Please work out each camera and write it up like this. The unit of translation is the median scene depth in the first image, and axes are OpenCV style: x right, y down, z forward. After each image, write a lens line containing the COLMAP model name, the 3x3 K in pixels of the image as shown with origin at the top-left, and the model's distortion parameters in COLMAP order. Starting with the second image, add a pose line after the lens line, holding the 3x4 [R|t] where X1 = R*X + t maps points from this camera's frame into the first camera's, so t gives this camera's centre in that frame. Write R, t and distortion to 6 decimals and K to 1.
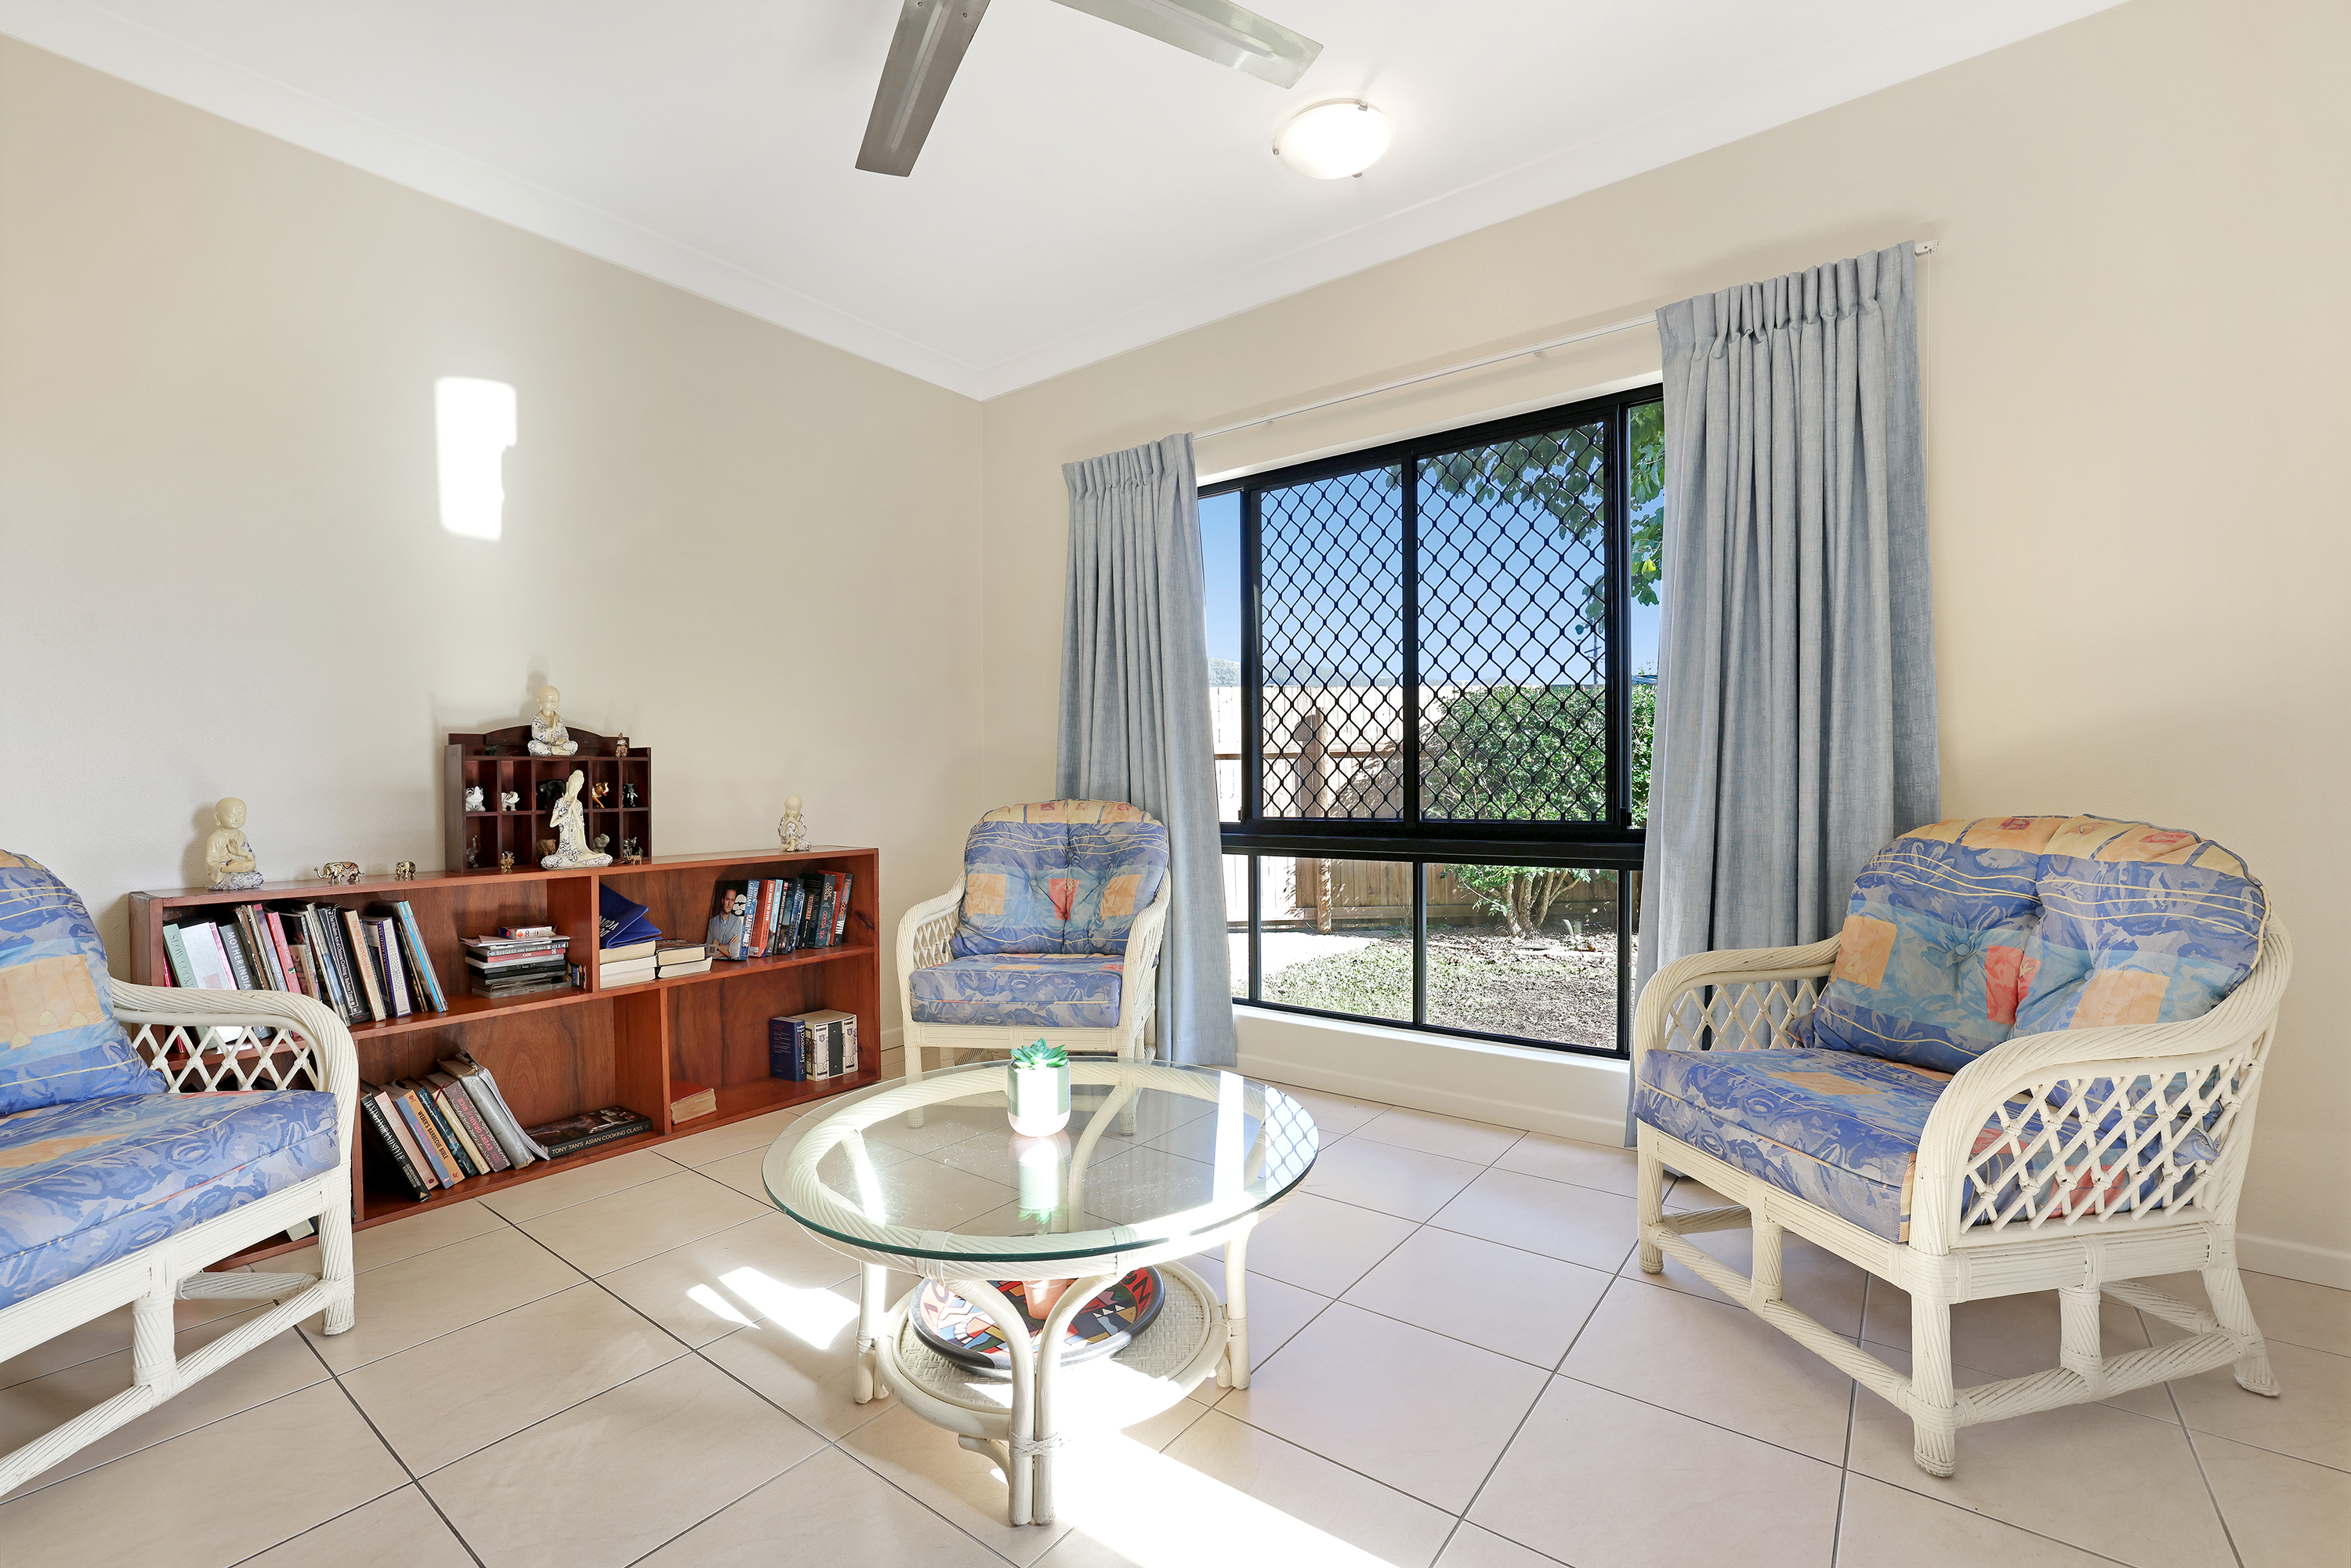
lens RADIAL K [[1013.1, 0, 1175.5], [0, 1013.1, 784.0], [0, 0, 1]] dist [-0.001094, -0.000140]
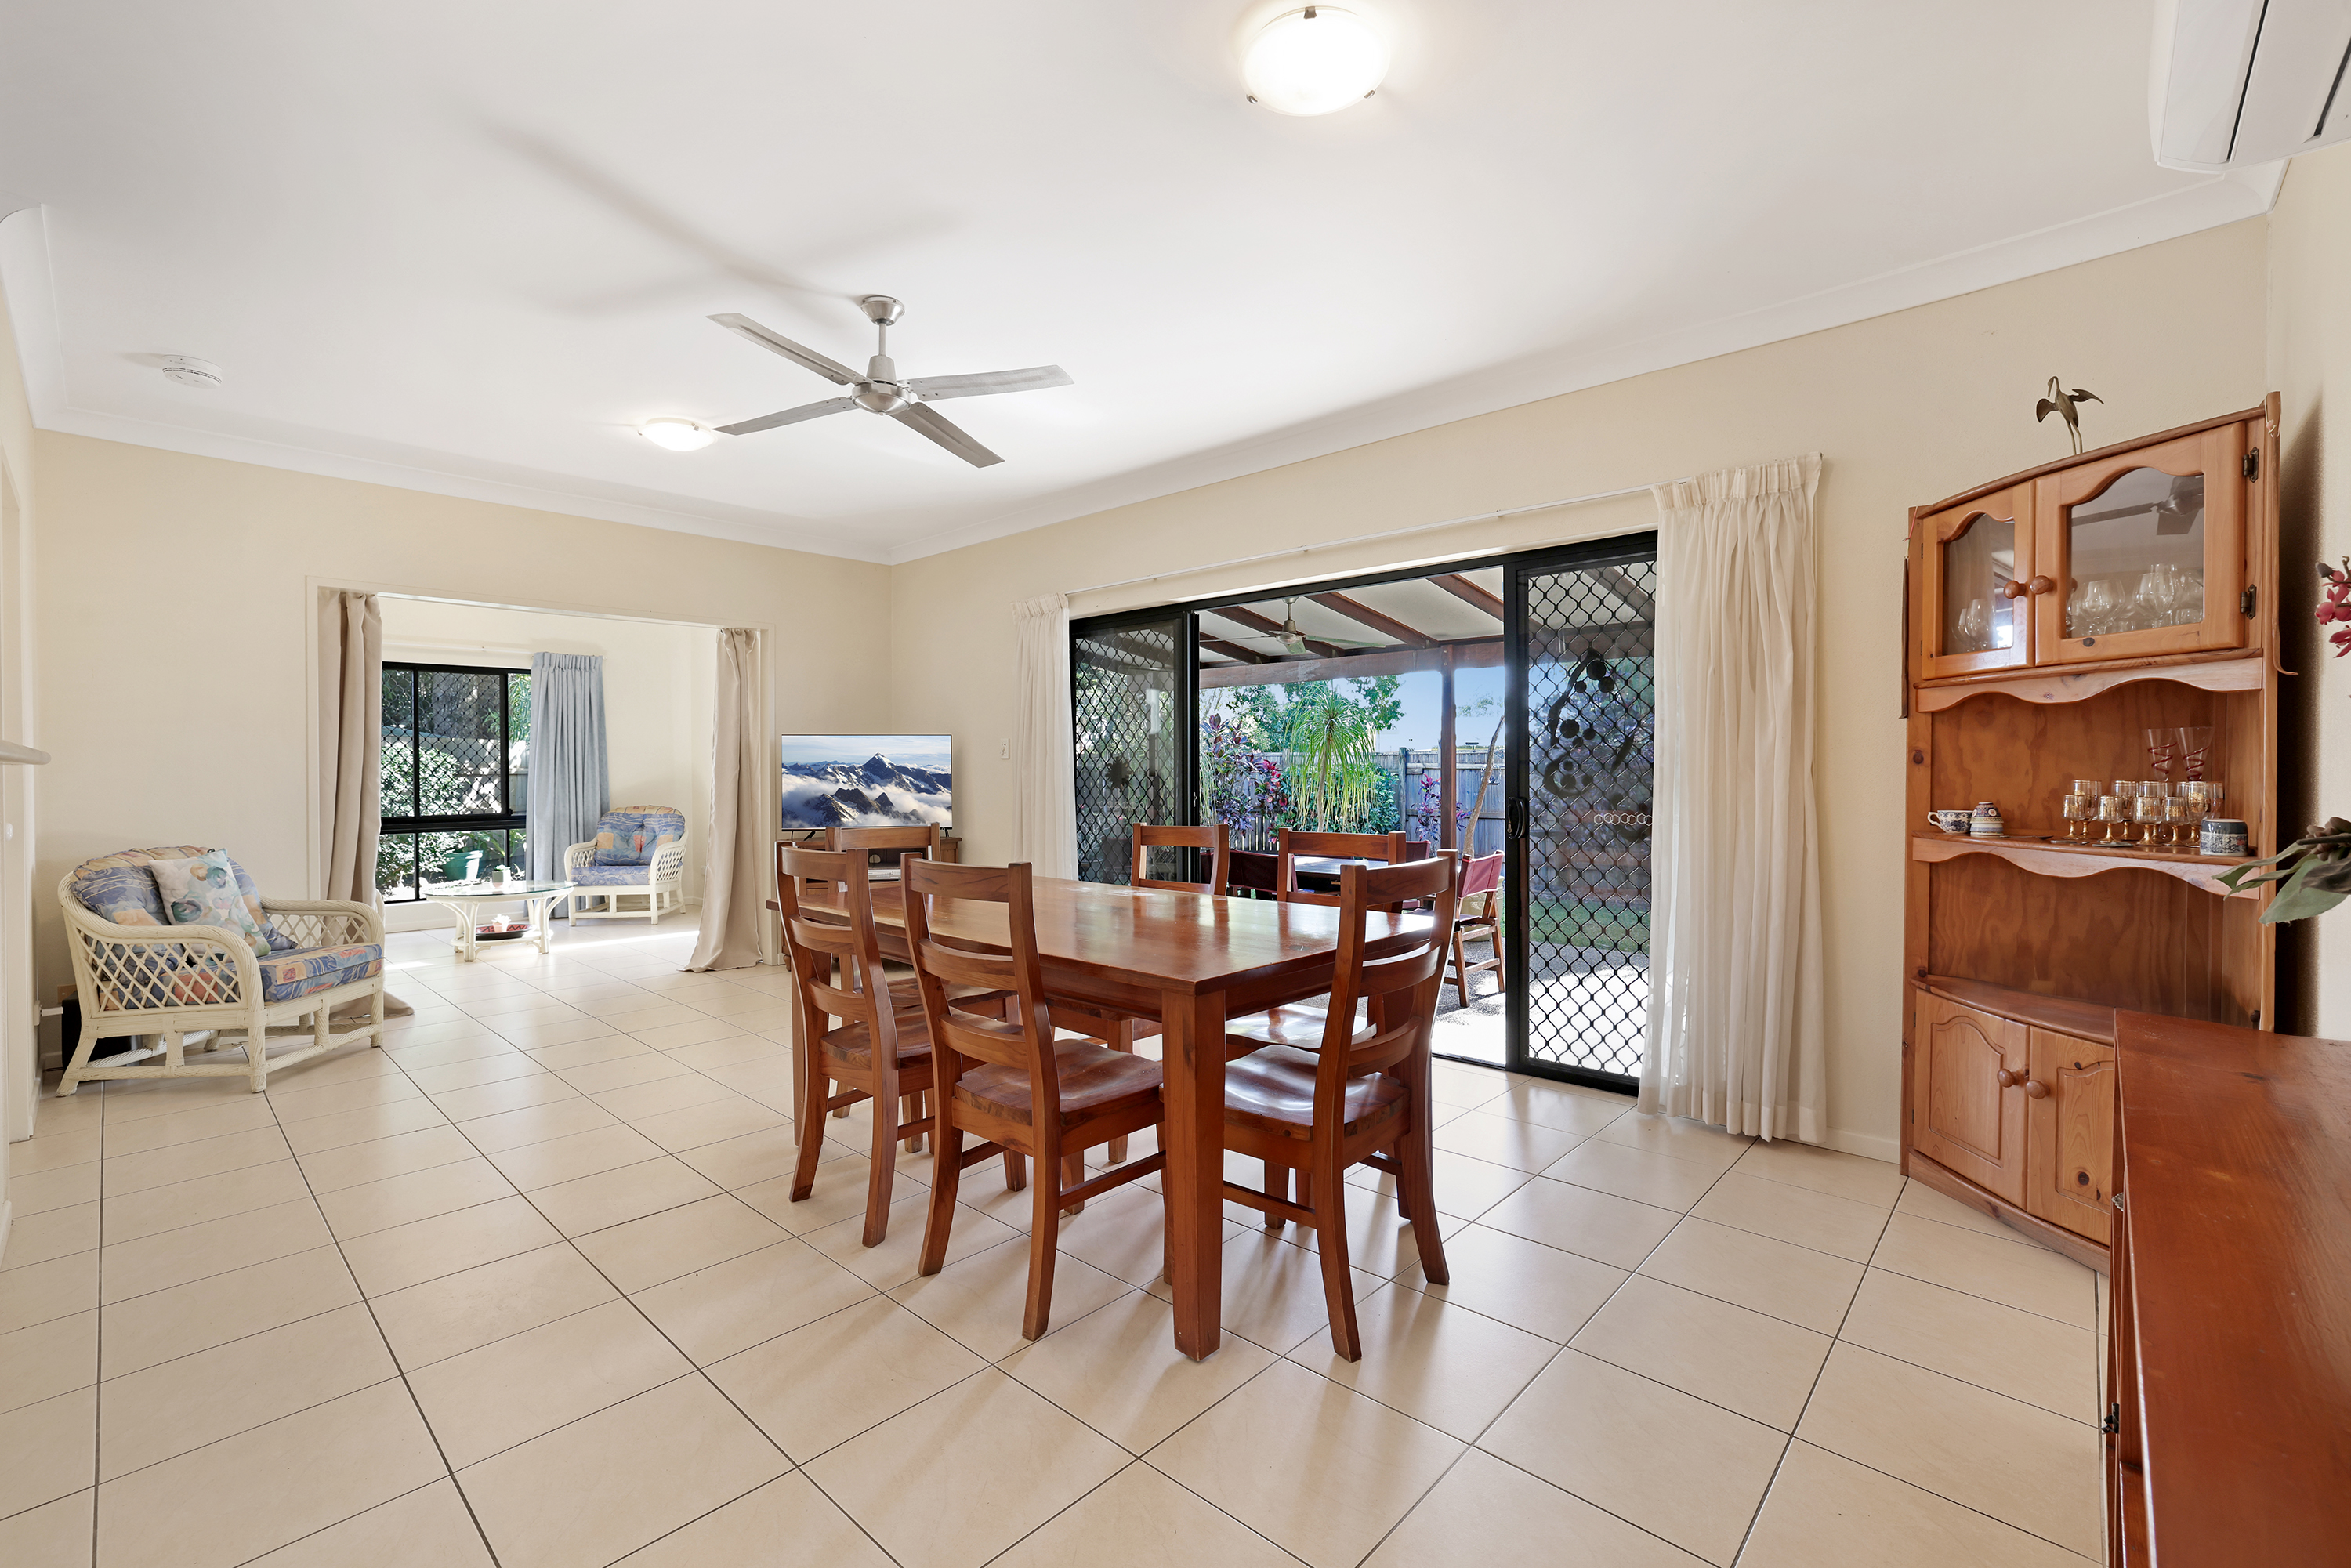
lens RADIAL K [[1013.1, 0, 1175.5], [0, 1013.1, 784.0], [0, 0, 1]] dist [-0.001094, -0.000140]
pose [[0.115379, -0.005374, 0.993307, -3.050957], [0.004853, 0.999976, 0.004847, -0.066660], [-0.993310, 0.004262, 0.115403, -1.698177]]
